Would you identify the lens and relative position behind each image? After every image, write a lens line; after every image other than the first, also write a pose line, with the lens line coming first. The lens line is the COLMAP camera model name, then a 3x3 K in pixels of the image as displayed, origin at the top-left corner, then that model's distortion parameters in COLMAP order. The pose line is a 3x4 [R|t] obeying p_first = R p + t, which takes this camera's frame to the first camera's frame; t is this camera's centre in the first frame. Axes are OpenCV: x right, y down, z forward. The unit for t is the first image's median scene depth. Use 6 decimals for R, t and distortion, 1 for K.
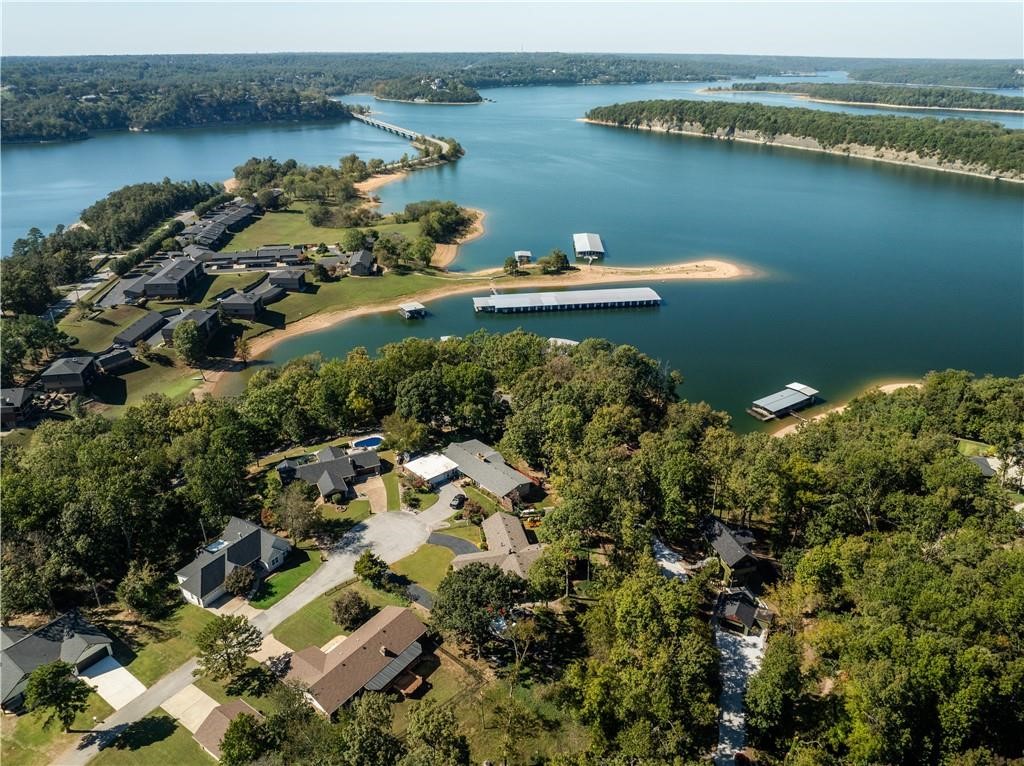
lens RADIAL K [[731.8, 0, 512.0], [0, 731.8, 383.0], [0, 0, 1]] dist [-0.076620, 0.049195]
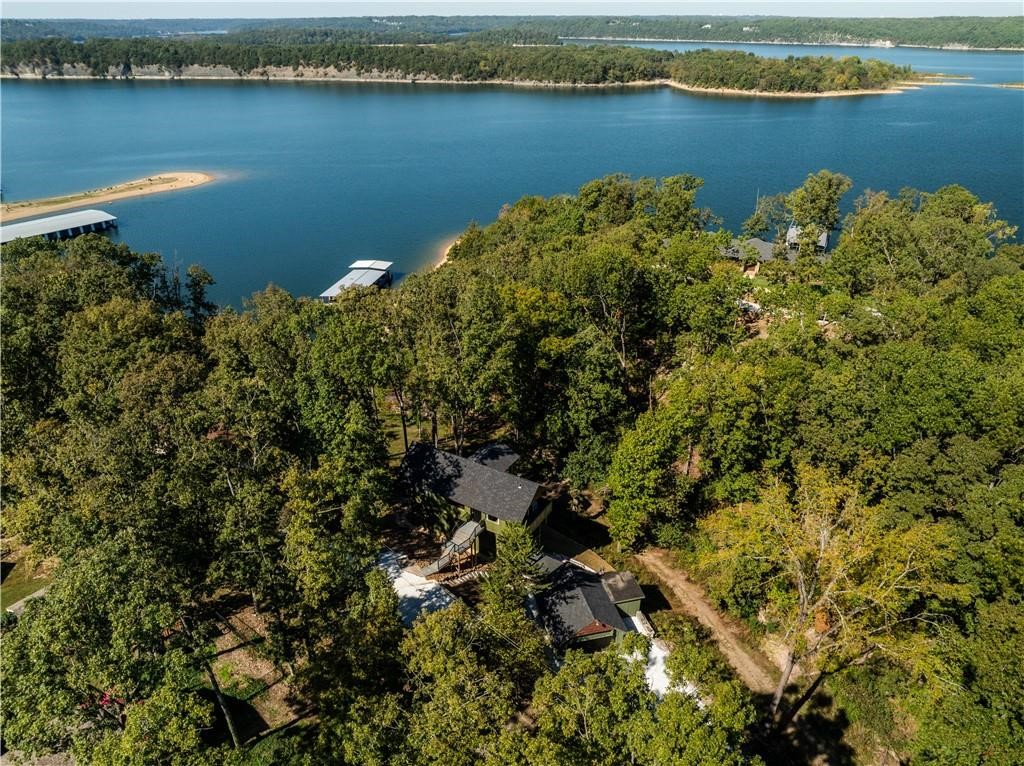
lens RADIAL K [[731.8, 0, 512.0], [0, 731.8, 383.0], [0, 0, 1]] dist [-0.076620, 0.049195]
pose [[0.727956, -0.321535, 0.605553, 0.008700], [0.299044, 0.943678, 0.141581, 0.017848], [-0.616970, 0.078023, 0.783109, 0.109876]]
